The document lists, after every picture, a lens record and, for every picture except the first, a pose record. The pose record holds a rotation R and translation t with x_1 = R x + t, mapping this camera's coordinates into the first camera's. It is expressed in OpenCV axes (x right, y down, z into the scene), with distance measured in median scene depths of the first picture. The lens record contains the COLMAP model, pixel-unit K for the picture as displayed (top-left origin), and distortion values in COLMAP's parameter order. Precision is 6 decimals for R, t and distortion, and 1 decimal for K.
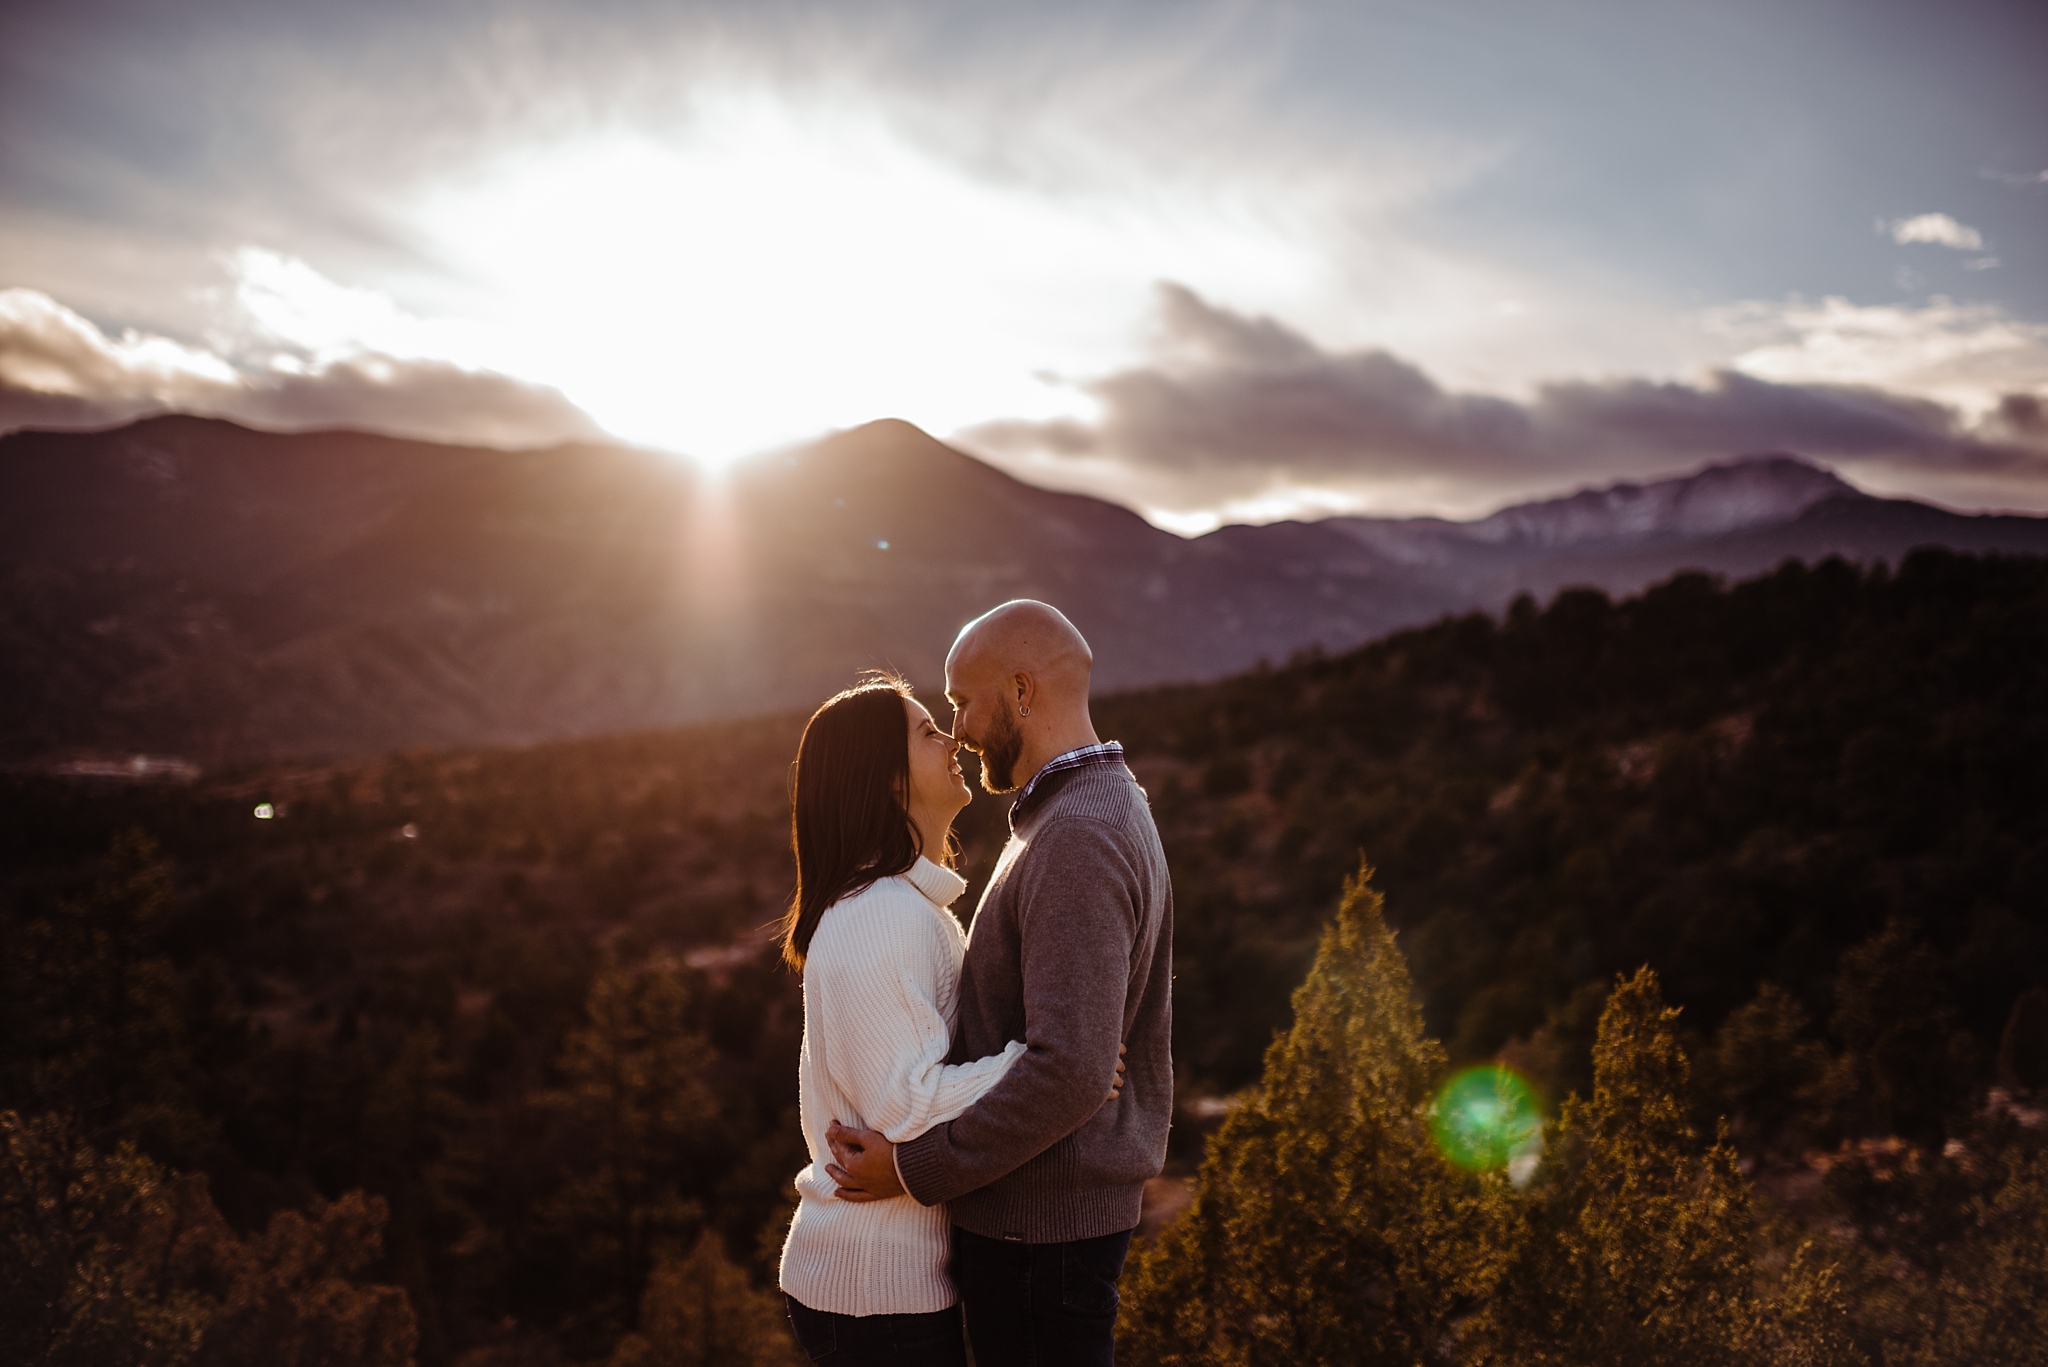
lens RADIAL K [[2072.1, 0, 1024.0], [0, 2072.1, 683.5], [0, 0, 1]] dist [-0.021980, -0.014608]
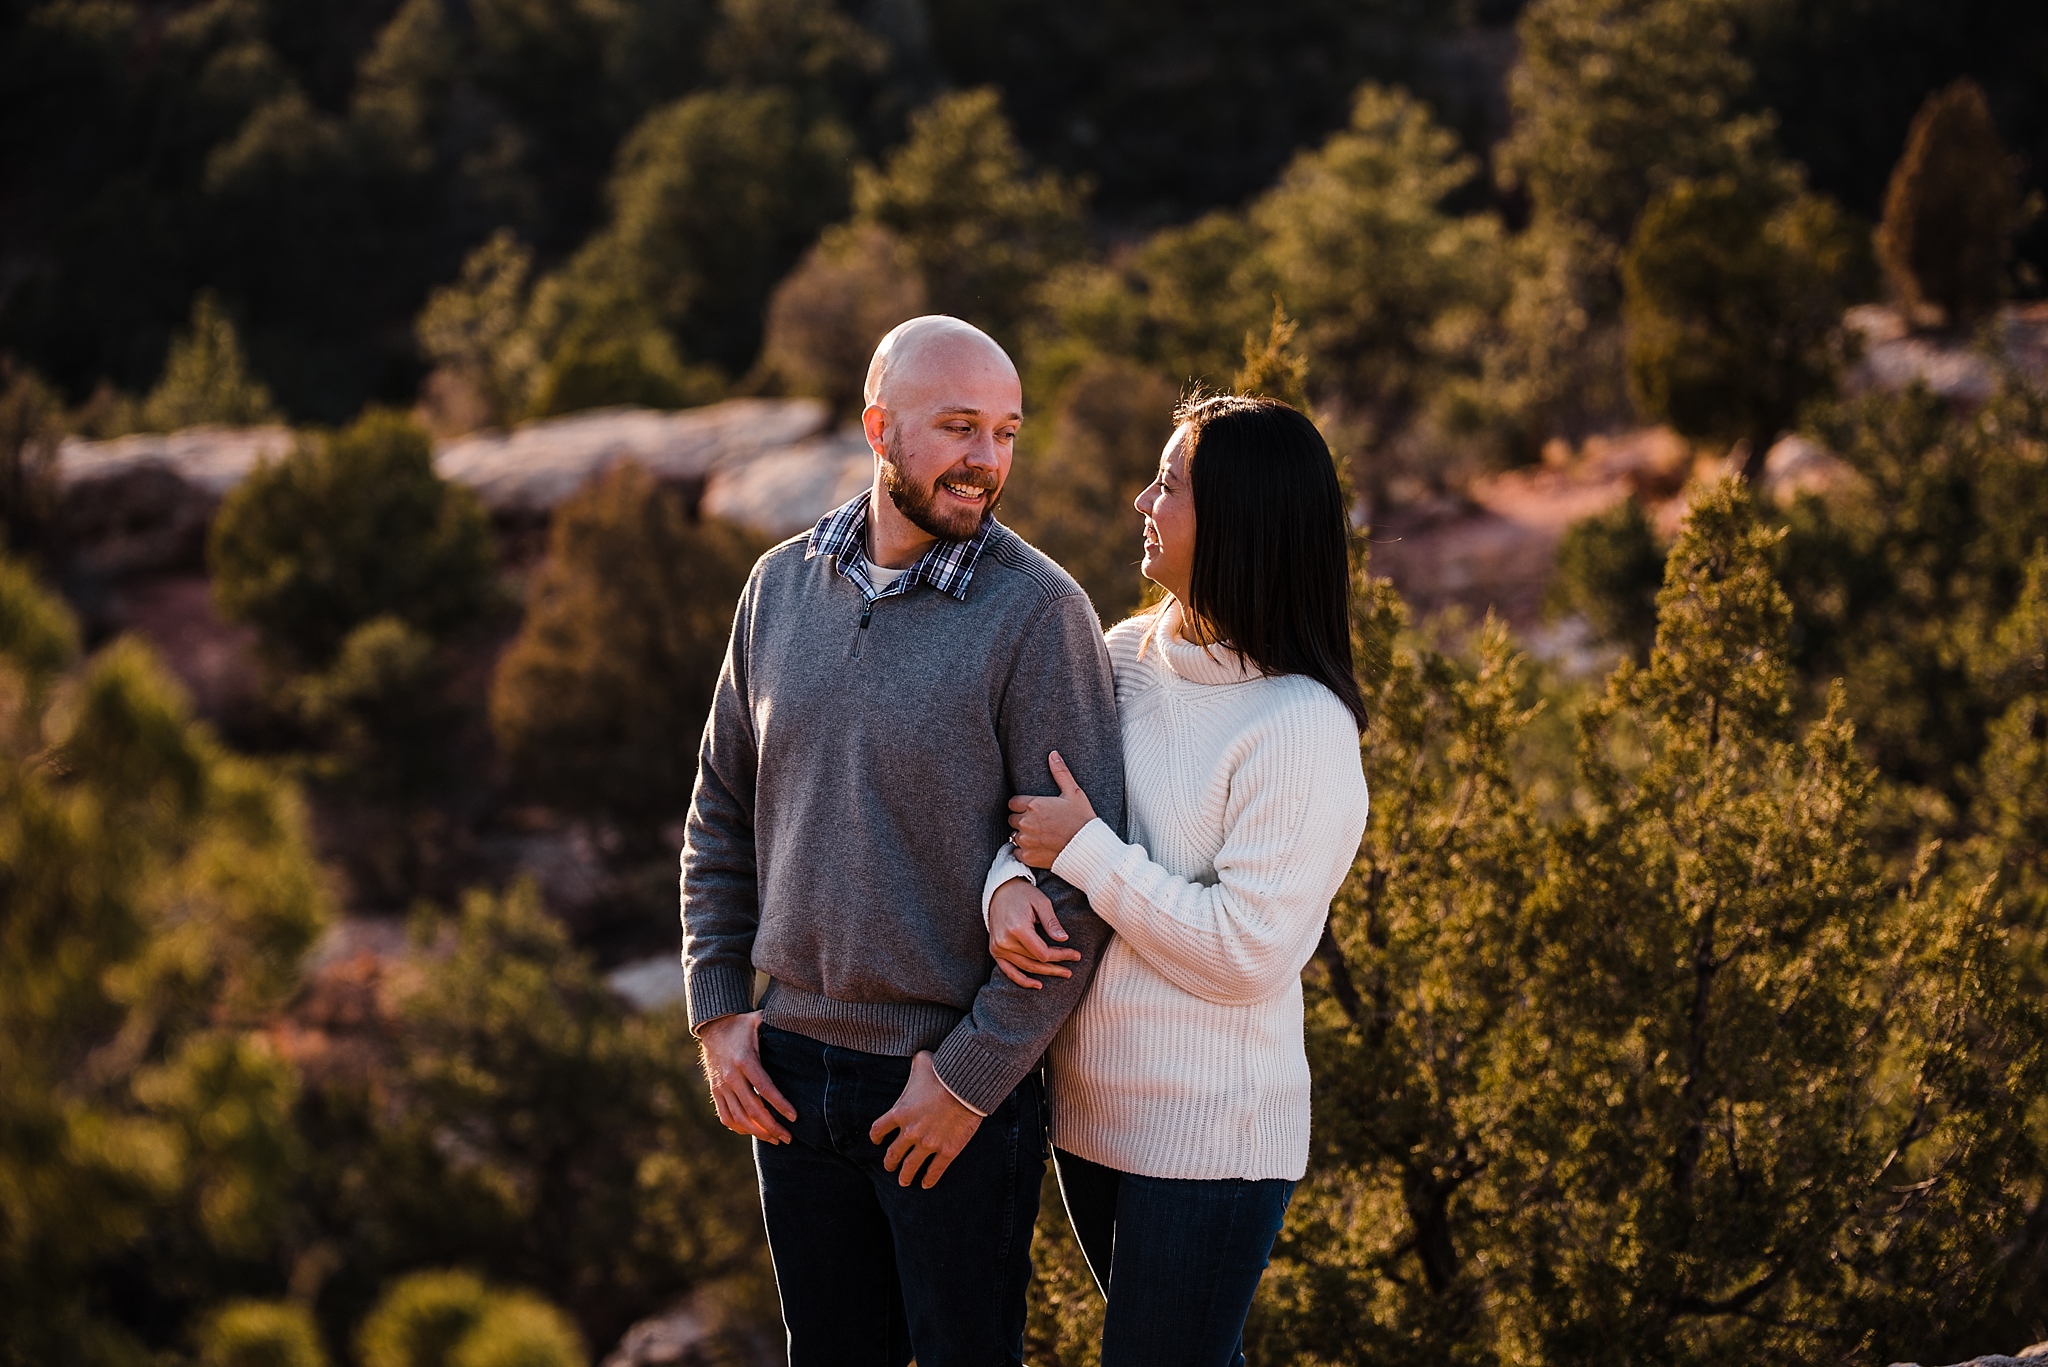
lens RADIAL K [[5370.8, 0, 1024.0], [0, 5370.8, 683.5], [0, 0, 1]] dist [0.001931, 0.302951]
pose [[0.956345, -0.082973, 0.280213, -0.085131], [0.009501, 0.967168, 0.253959, -0.049565], [-0.292085, -0.240210, 0.925735, -0.115872]]
